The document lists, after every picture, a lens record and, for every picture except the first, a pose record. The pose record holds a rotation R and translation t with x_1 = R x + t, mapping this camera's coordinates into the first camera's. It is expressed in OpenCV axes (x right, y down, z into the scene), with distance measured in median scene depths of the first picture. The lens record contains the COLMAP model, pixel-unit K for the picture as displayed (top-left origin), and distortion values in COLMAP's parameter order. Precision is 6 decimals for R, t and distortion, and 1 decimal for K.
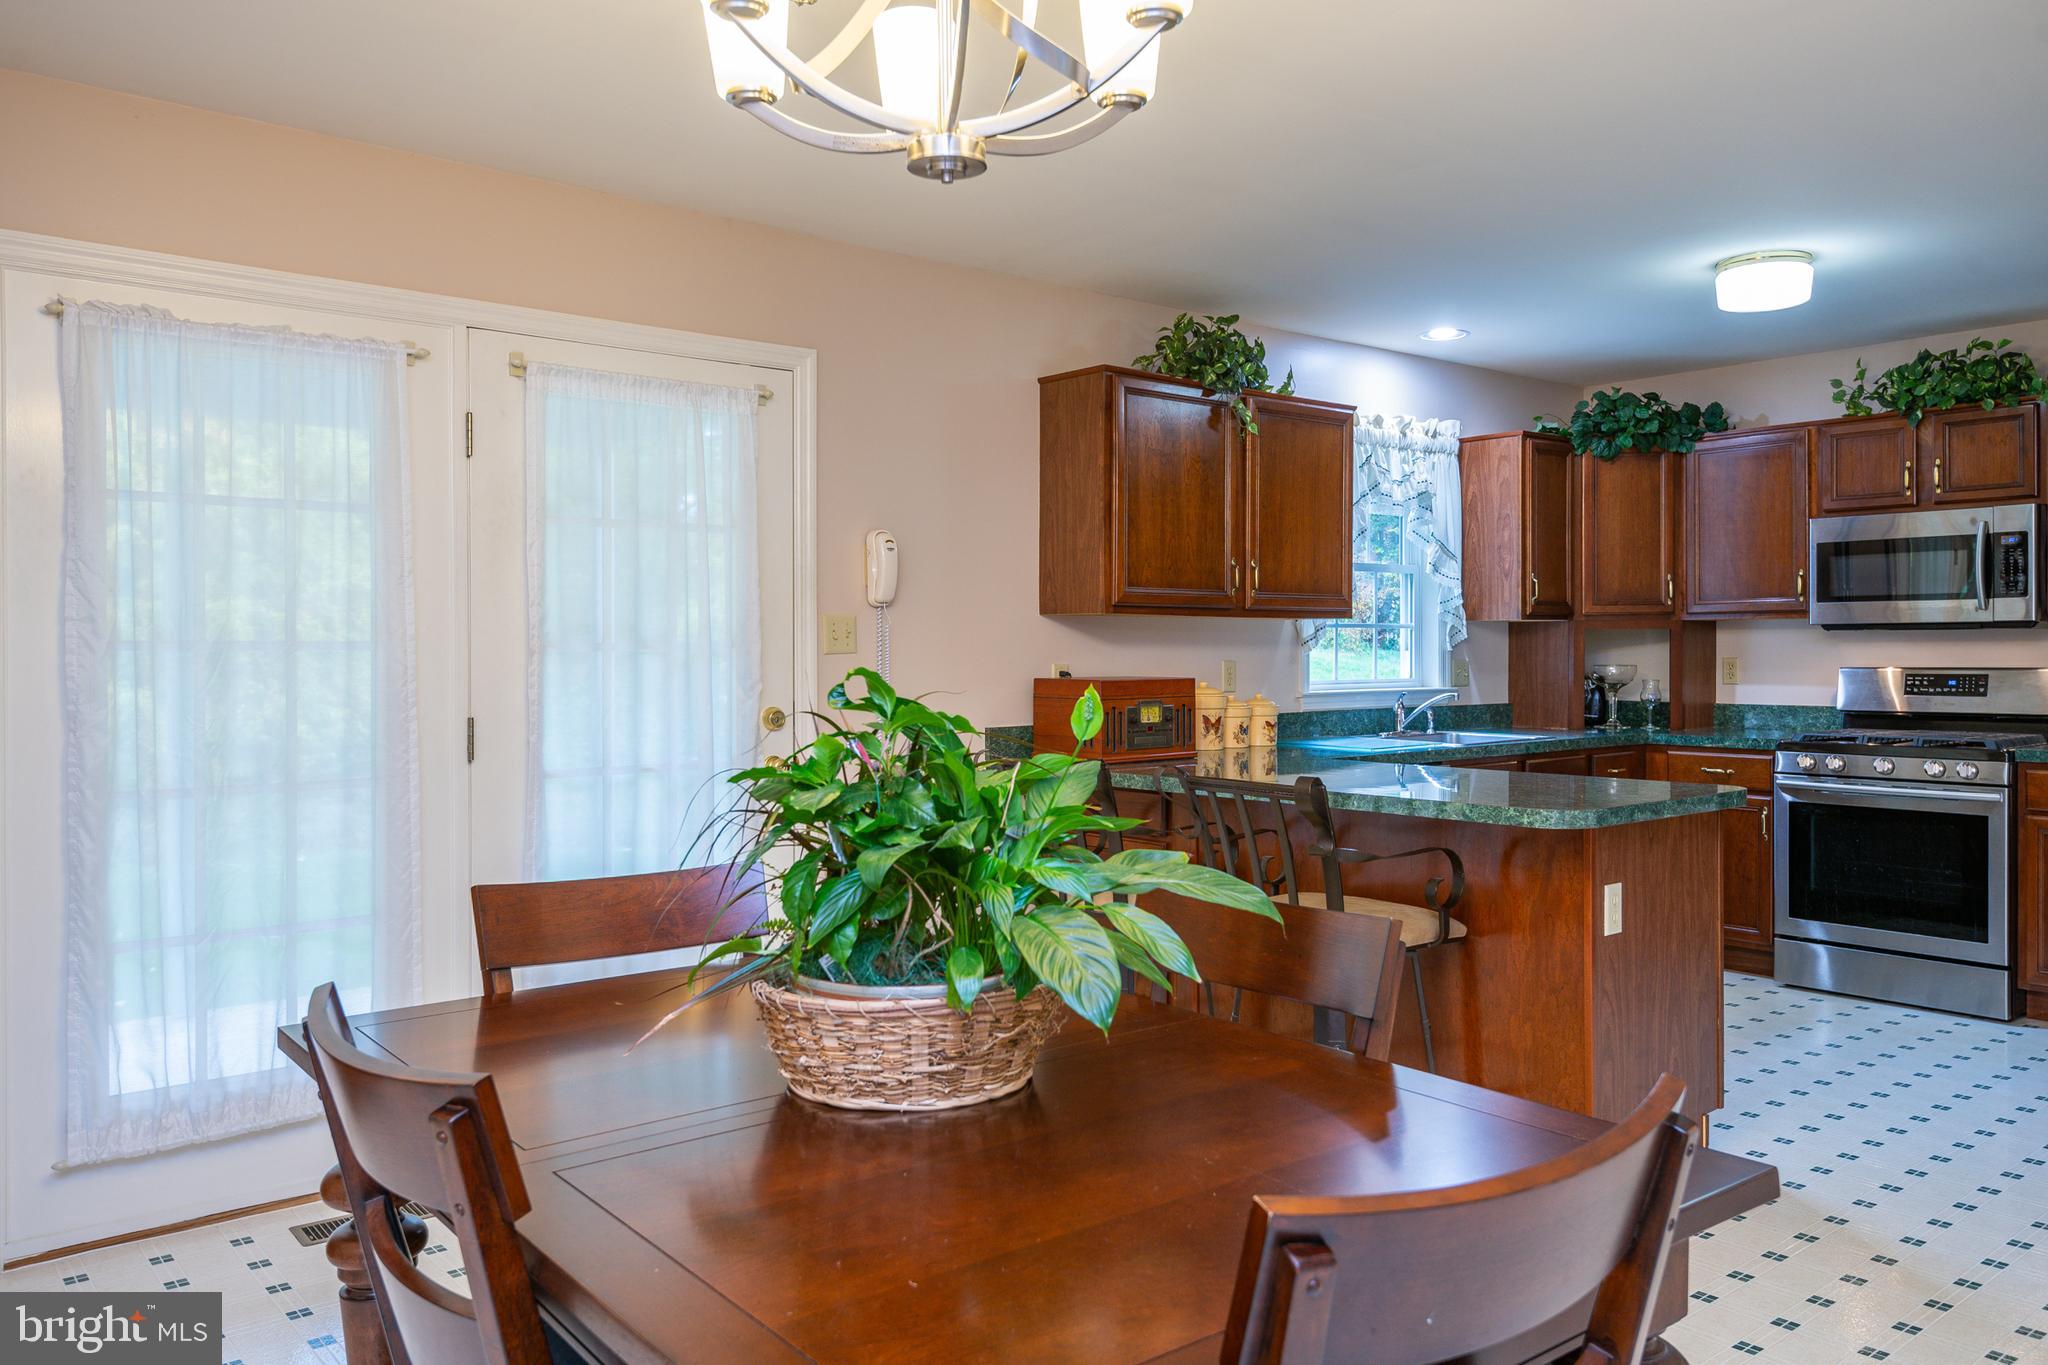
lens RADIAL K [[1502.7, 0, 1014.3], [0, 1502.7, 662.5], [0, 0, 1]] dist [0.040964, -0.035400]
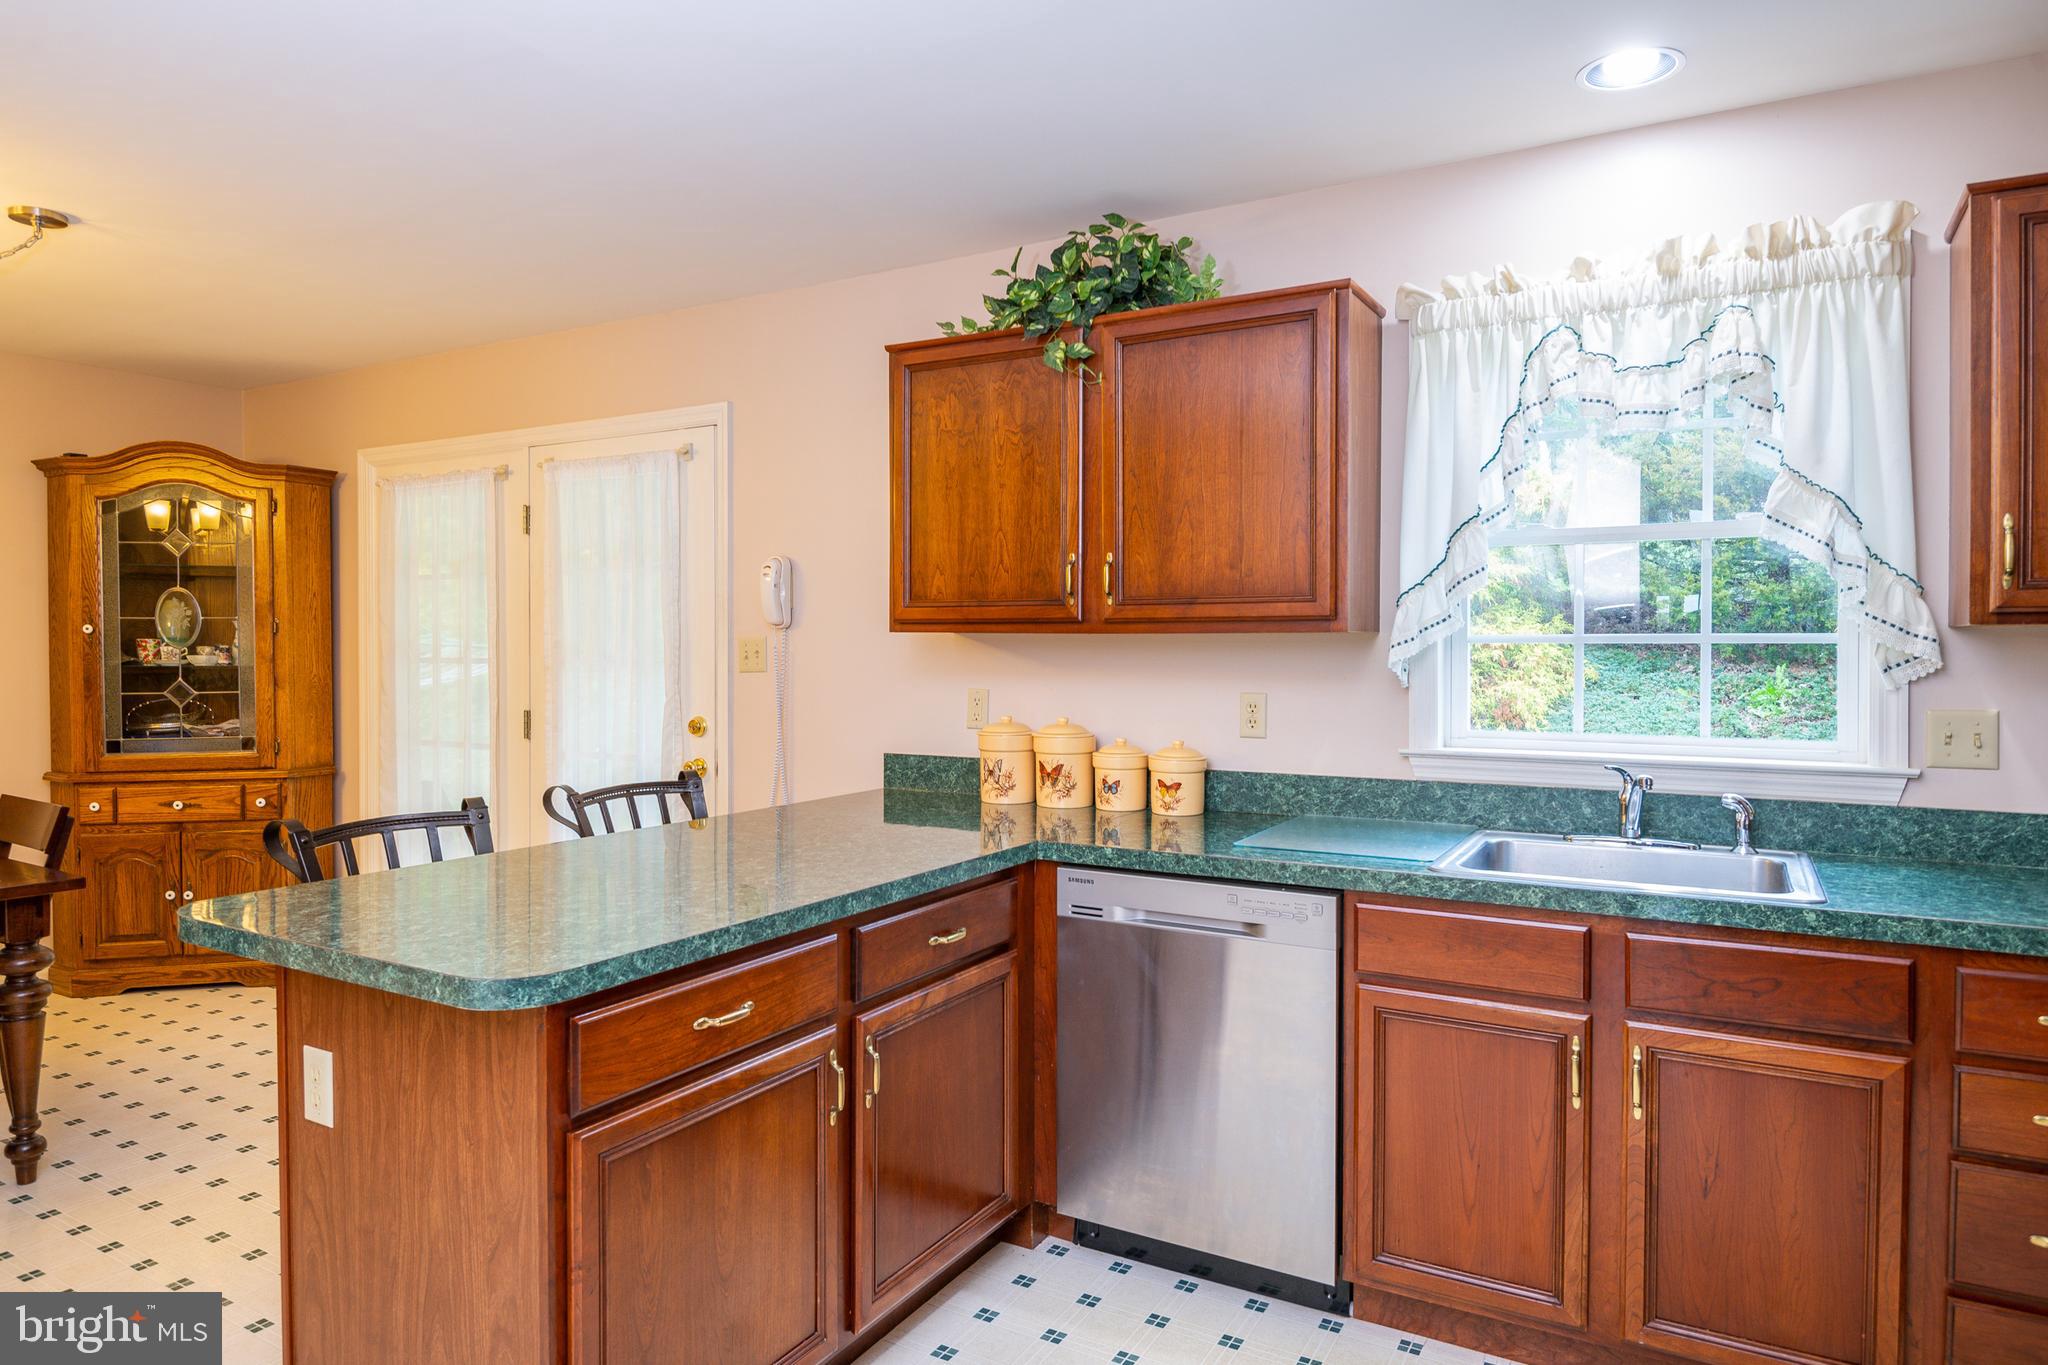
lens RADIAL K [[1232.0, 0, 995.0], [0, 1232.0, 663.9], [0, 0, 1]] dist [0.018791, -0.025378]
pose [[0.339958, 0.017996, -0.940269, 0.650253], [-0.009754, 0.999831, 0.015610, -0.022715], [0.940390, 0.003864, 0.340076, 0.705150]]
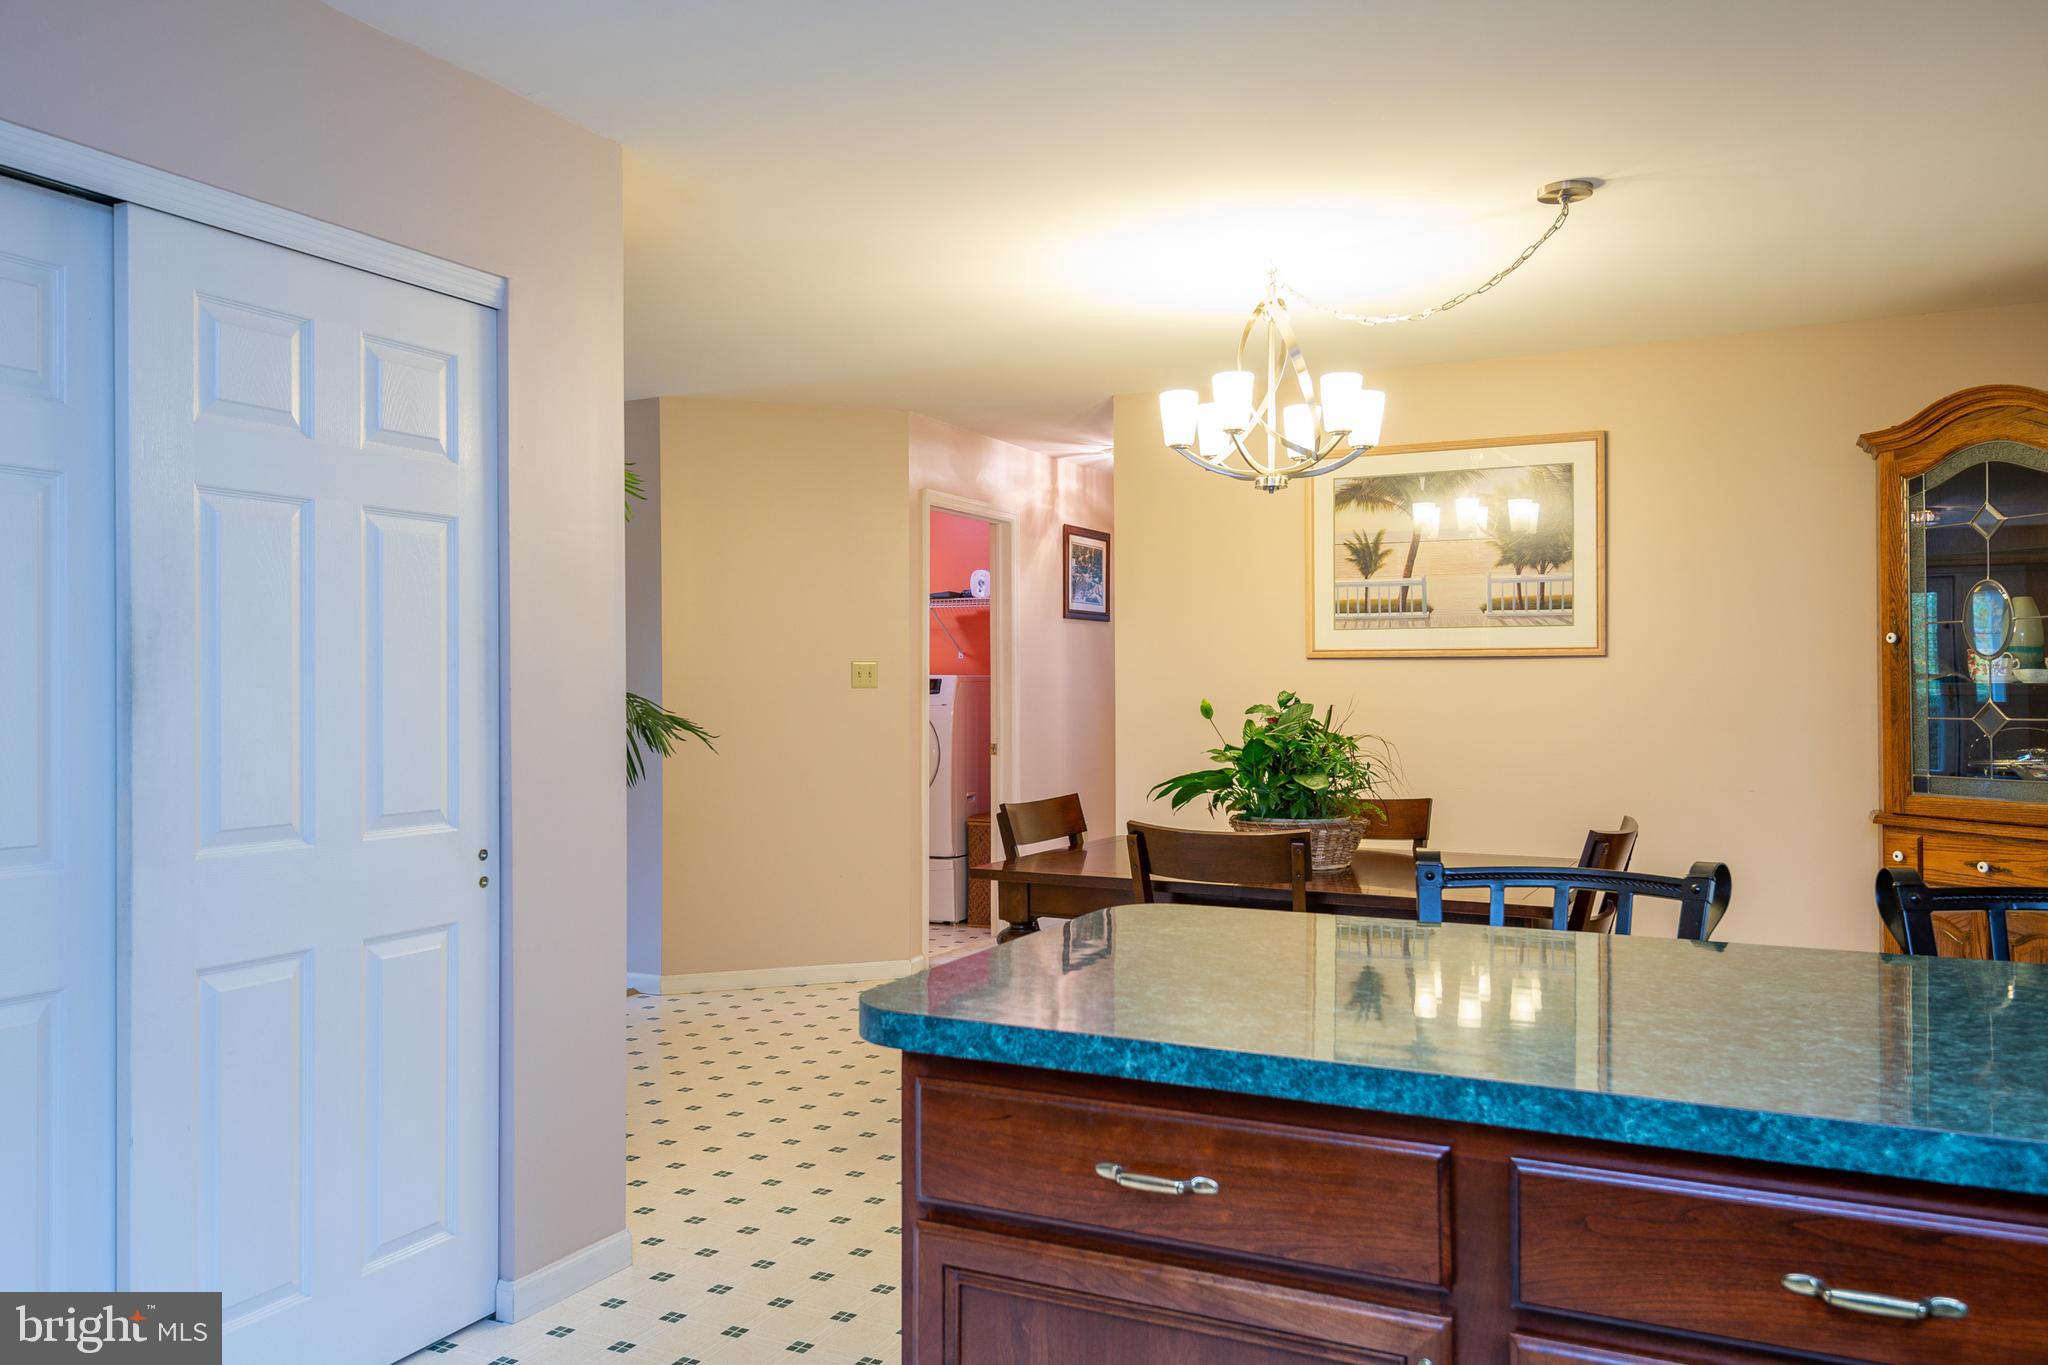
lens RADIAL K [[1502.7, 0, 1016.2], [0, 1502.7, 679.4], [0, 0, 1]] dist [0.040964, -0.035400]
pose [[-0.910975, 0.005441, -0.412425, 0.435156], [0.003732, 0.999981, 0.004950, -0.009764], [0.412444, 0.002971, -0.910978, 0.990386]]
